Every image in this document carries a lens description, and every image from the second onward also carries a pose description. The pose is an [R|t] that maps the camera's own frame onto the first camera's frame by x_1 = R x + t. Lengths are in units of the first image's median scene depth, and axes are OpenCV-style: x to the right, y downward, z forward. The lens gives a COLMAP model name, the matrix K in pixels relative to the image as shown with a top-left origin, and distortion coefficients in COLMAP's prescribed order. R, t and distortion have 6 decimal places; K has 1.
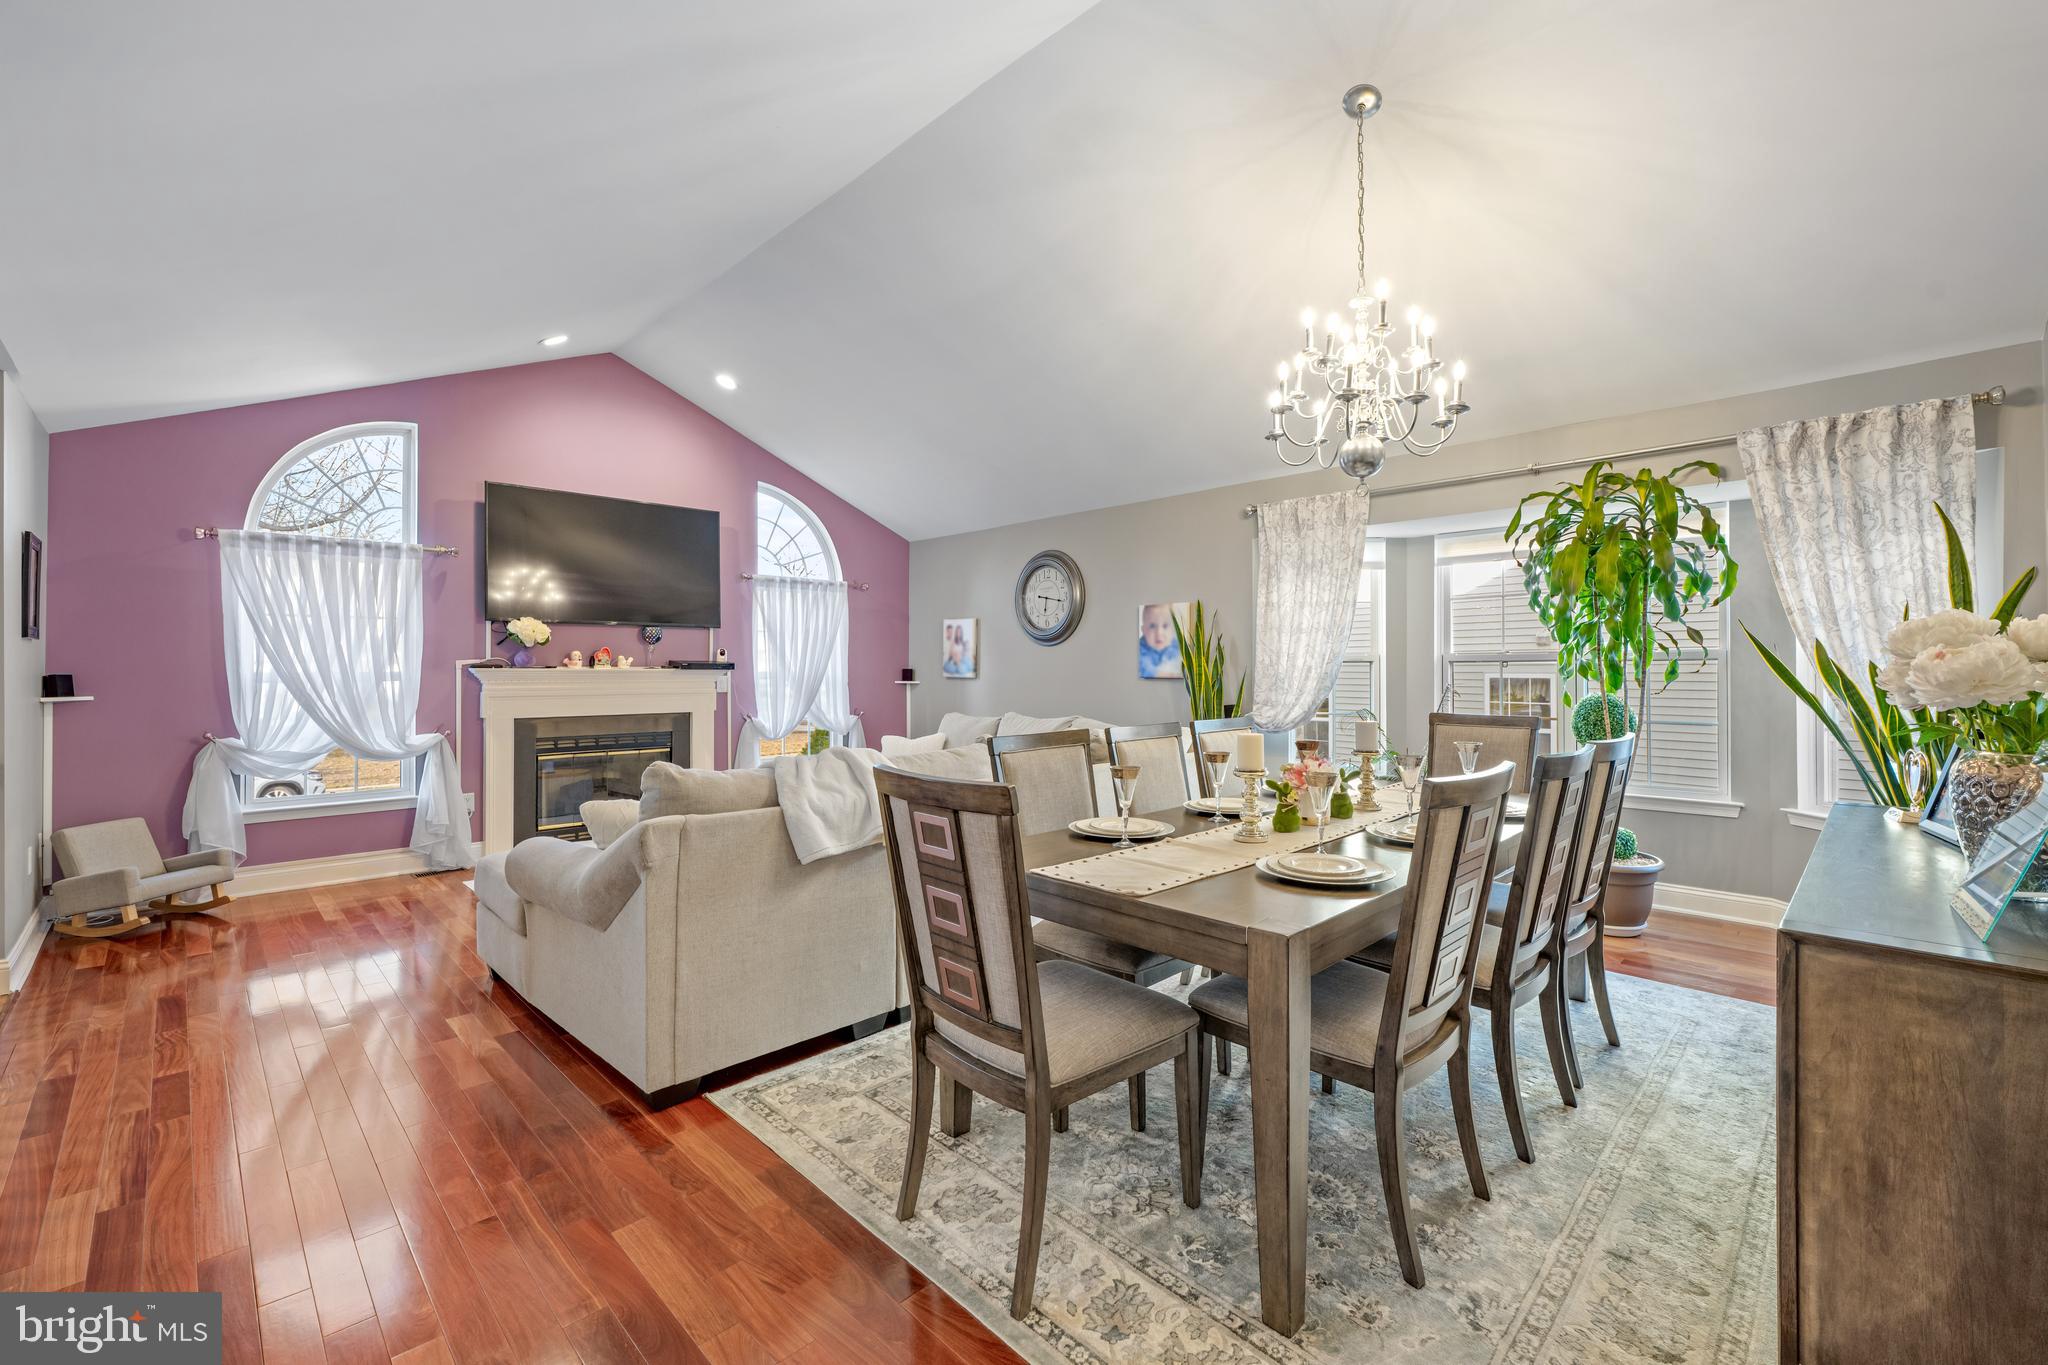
lens RADIAL K [[875.0, 0, 1036.1], [0, 875.0, 686.5], [0, 0, 1]] dist [0.000740, -0.000068]
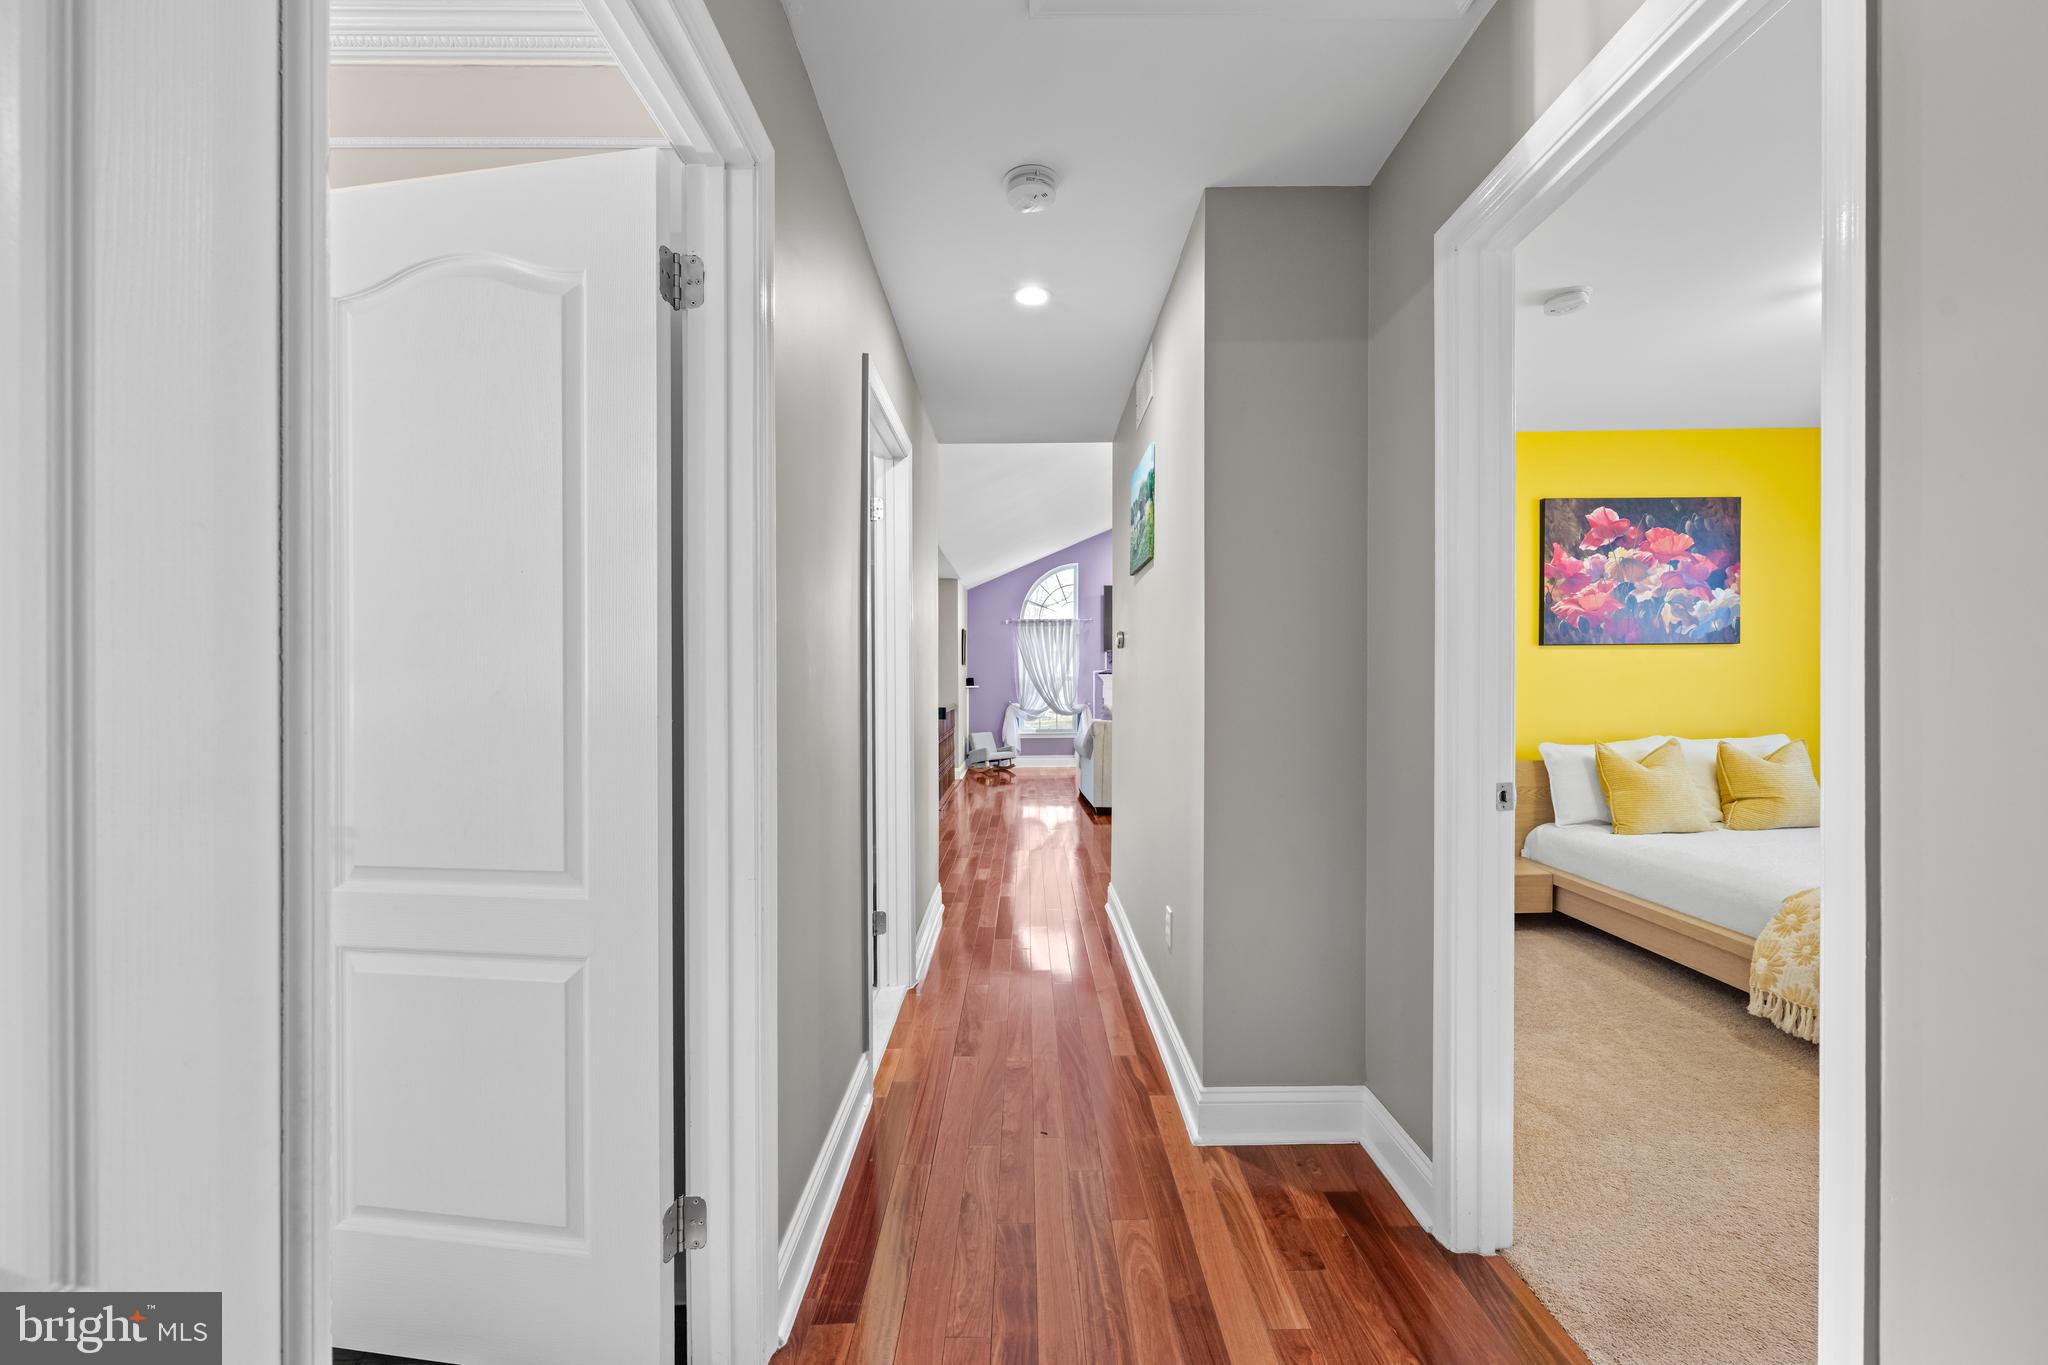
lens RADIAL K [[828.8, 0, 1027.2], [0, 828.8, 681.8], [0, 0, 1]] dist [0.002182, -0.000074]
pose [[0.714269, -0.010366, -0.699794, 0.800469], [0.004067, 0.999935, -0.010661, 0.024039], [0.699859, 0.004768, 0.714265, -0.705818]]
